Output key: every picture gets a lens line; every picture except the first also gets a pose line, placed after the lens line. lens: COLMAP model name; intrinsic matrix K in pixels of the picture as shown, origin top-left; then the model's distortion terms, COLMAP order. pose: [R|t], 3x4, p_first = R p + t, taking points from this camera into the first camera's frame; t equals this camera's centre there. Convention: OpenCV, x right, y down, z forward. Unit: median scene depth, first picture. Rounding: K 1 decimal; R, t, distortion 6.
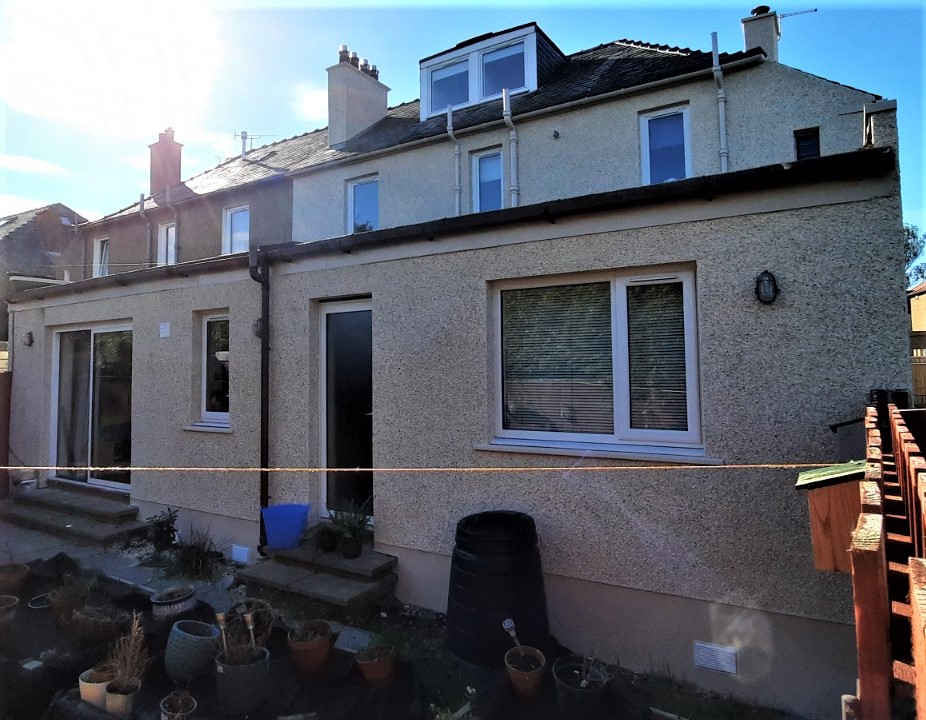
lens RADIAL K [[626.4, 0, 438.4], [0, 626.4, 336.1], [0, 0, 1]] dist [-0.010059, -0.000445]
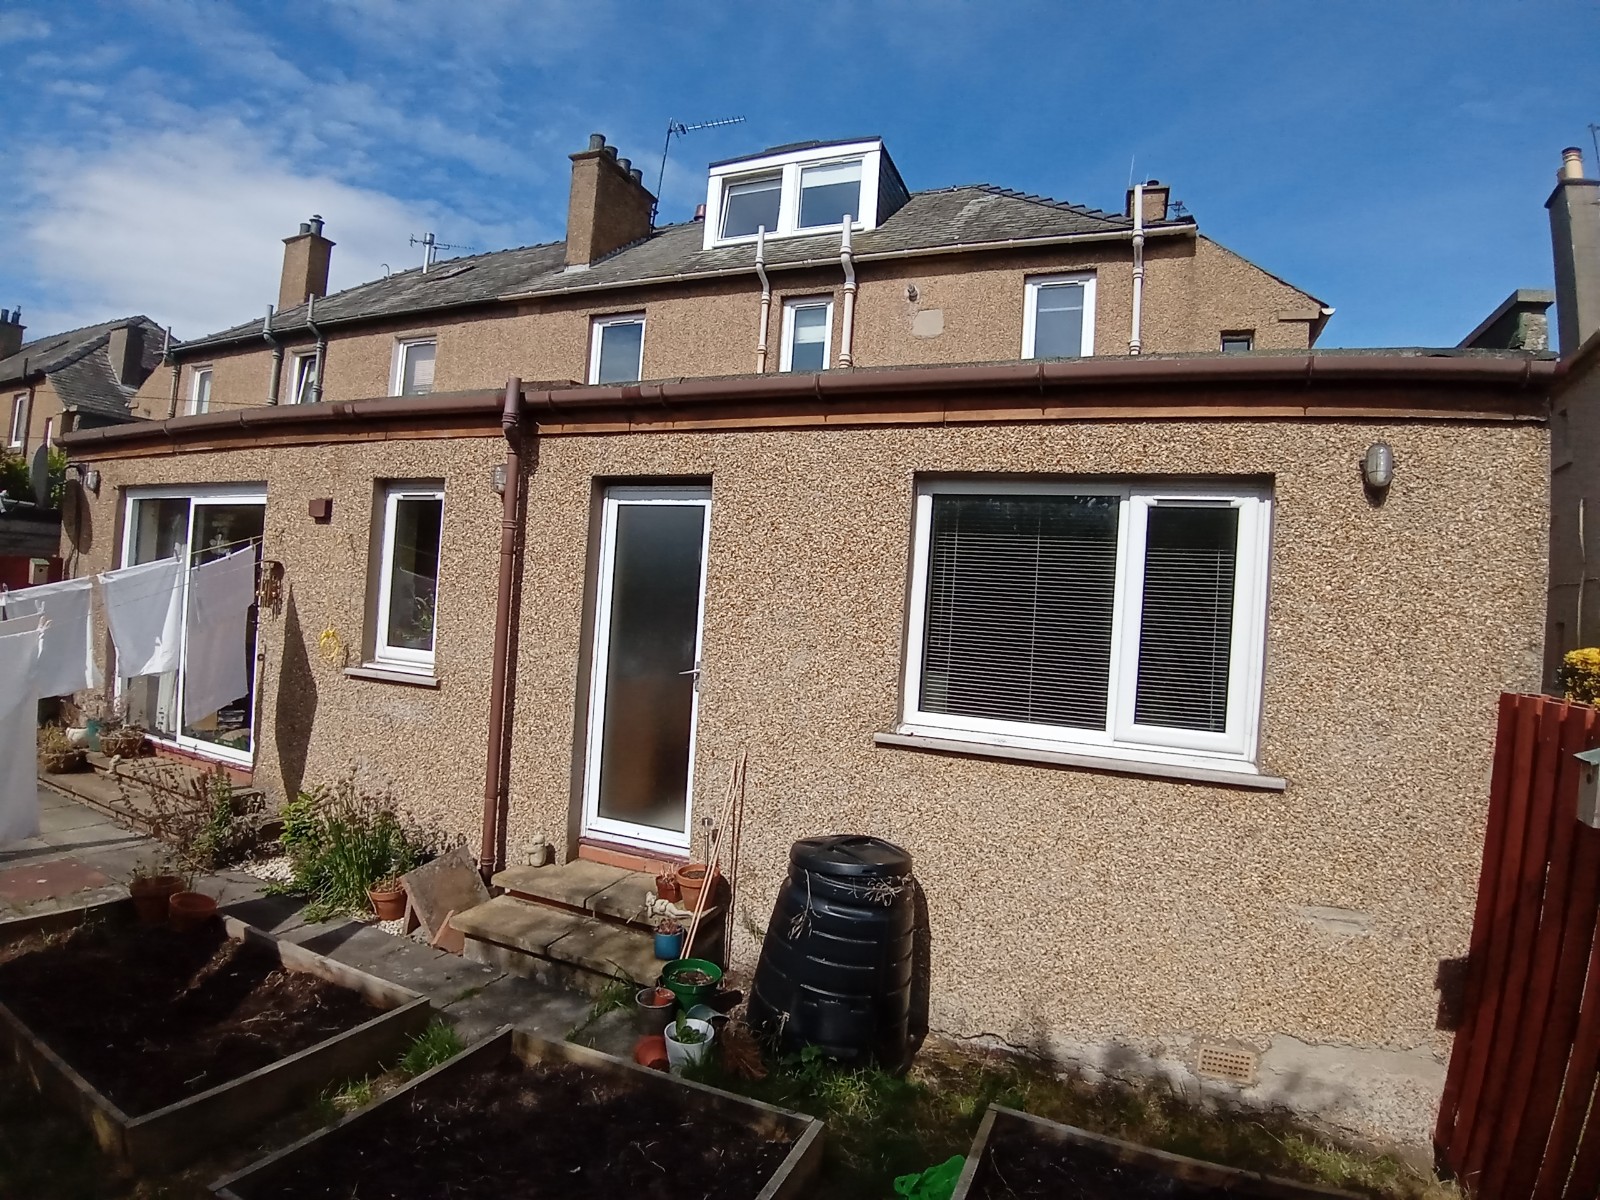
lens RADIAL K [[811.1, 0, 812.8], [0, 811.1, 598.5], [0, 0, 1]] dist [-0.043525, -0.035642]
pose [[0.977525, 0.075821, 0.196712, -0.090017], [-0.084374, 0.995803, 0.035453, 0.007871], [-0.193199, -0.051253, 0.979820, 0.115432]]
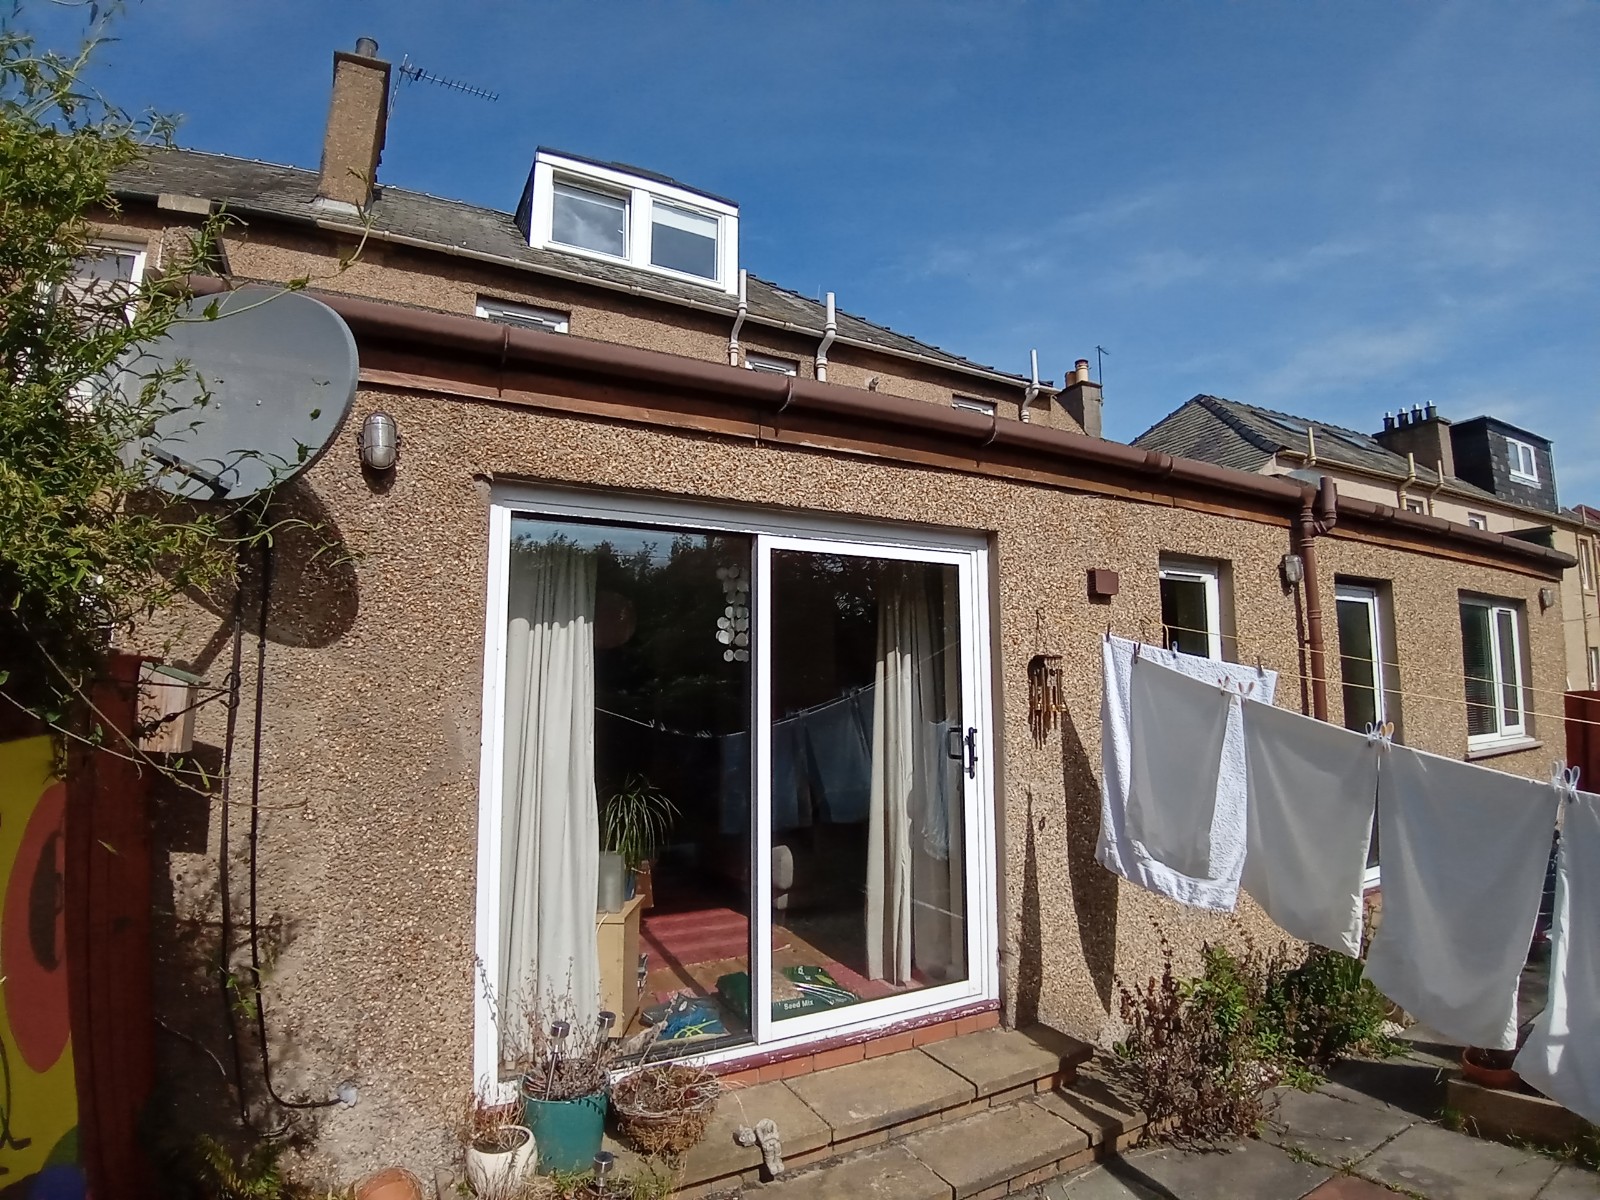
lens RADIAL K [[811.1, 0, 812.8], [0, 811.1, 598.5], [0, 0, 1]] dist [-0.043525, -0.035642]
pose [[0.471761, 0.112996, 0.874456, -0.790952], [-0.045855, 0.993557, -0.103648, 0.053982], [-0.880533, 0.008799, 0.473903, 0.697630]]
